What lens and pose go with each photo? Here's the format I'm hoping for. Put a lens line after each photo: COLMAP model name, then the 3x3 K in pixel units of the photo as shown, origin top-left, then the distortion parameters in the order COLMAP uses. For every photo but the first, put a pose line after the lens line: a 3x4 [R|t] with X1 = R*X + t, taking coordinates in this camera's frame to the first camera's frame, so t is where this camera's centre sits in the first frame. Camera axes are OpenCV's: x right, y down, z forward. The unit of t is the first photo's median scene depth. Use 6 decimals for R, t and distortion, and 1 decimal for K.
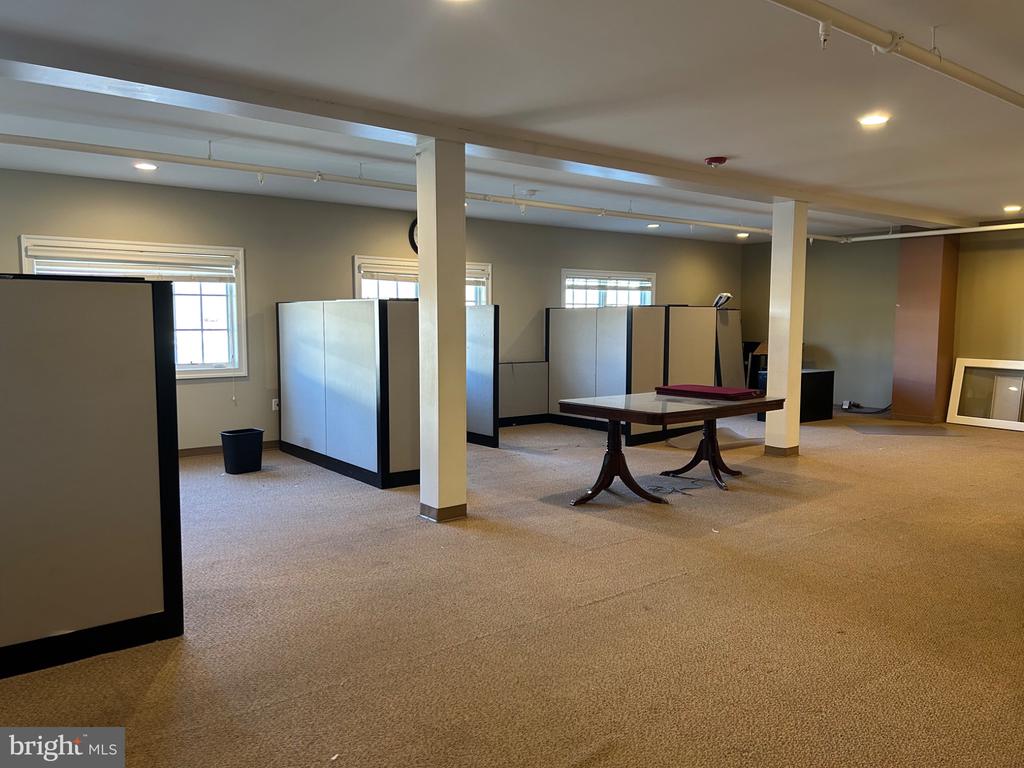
lens RADIAL K [[770.4, 0, 512.0], [0, 770.4, 384.0], [0, 0, 1]] dist [0.019389, -0.011719]
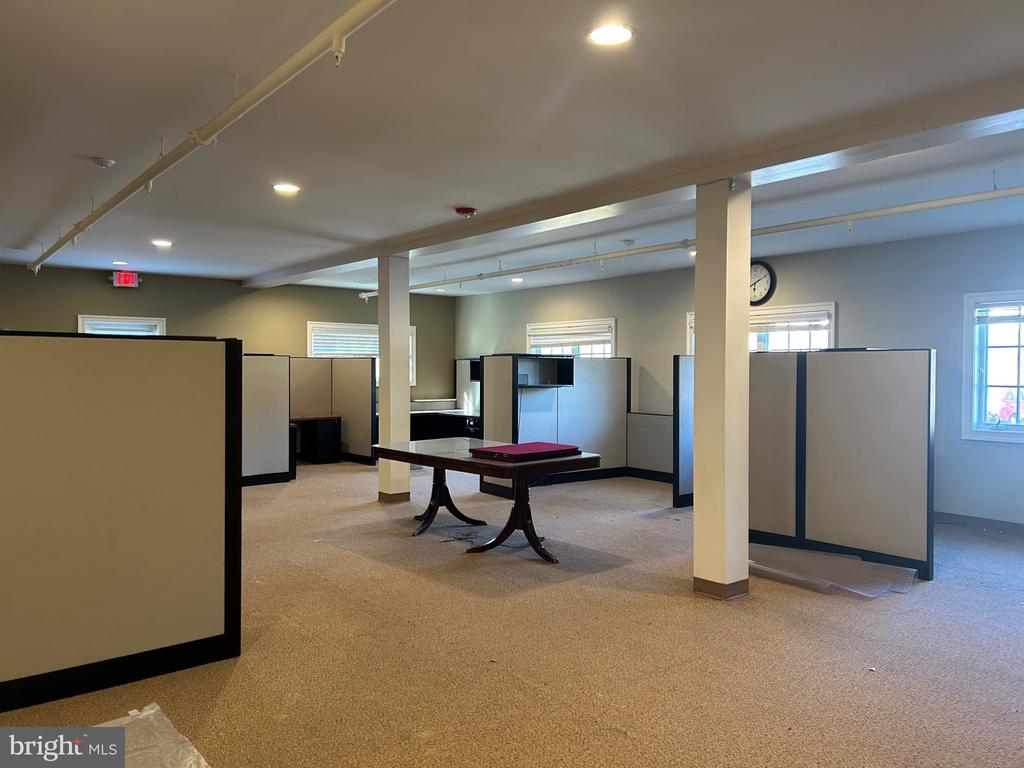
lens RADIAL K [[770.4, 0, 512.0], [0, 770.4, 384.0], [0, 0, 1]] dist [0.019389, -0.011719]
pose [[-0.004231, 0.015151, -0.999876, 1.006545], [-0.086449, 0.996136, 0.015460, -0.070288], [0.996247, 0.086504, -0.002904, 0.866393]]
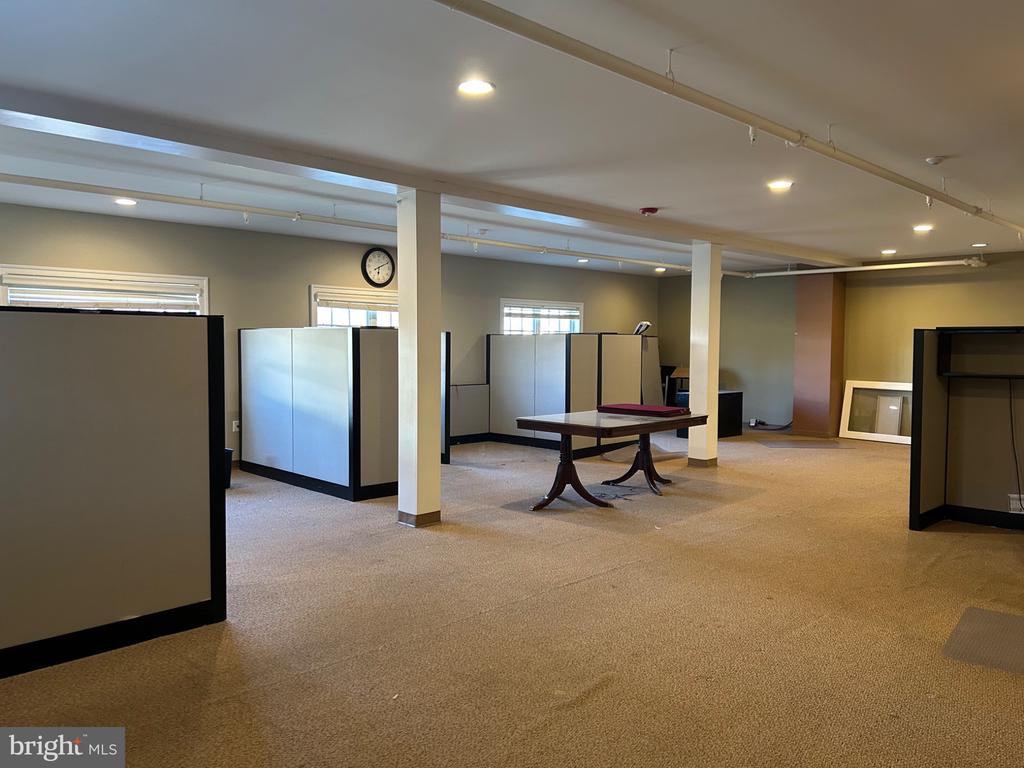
lens RADIAL K [[770.4, 0, 512.0], [0, 770.4, 384.0], [0, 0, 1]] dist [0.019389, -0.011719]
pose [[0.993225, -0.002864, 0.116169, -0.060595], [0.006425, 0.999521, -0.030286, 0.004165], [-0.116027, 0.030827, 0.992768, -0.094425]]
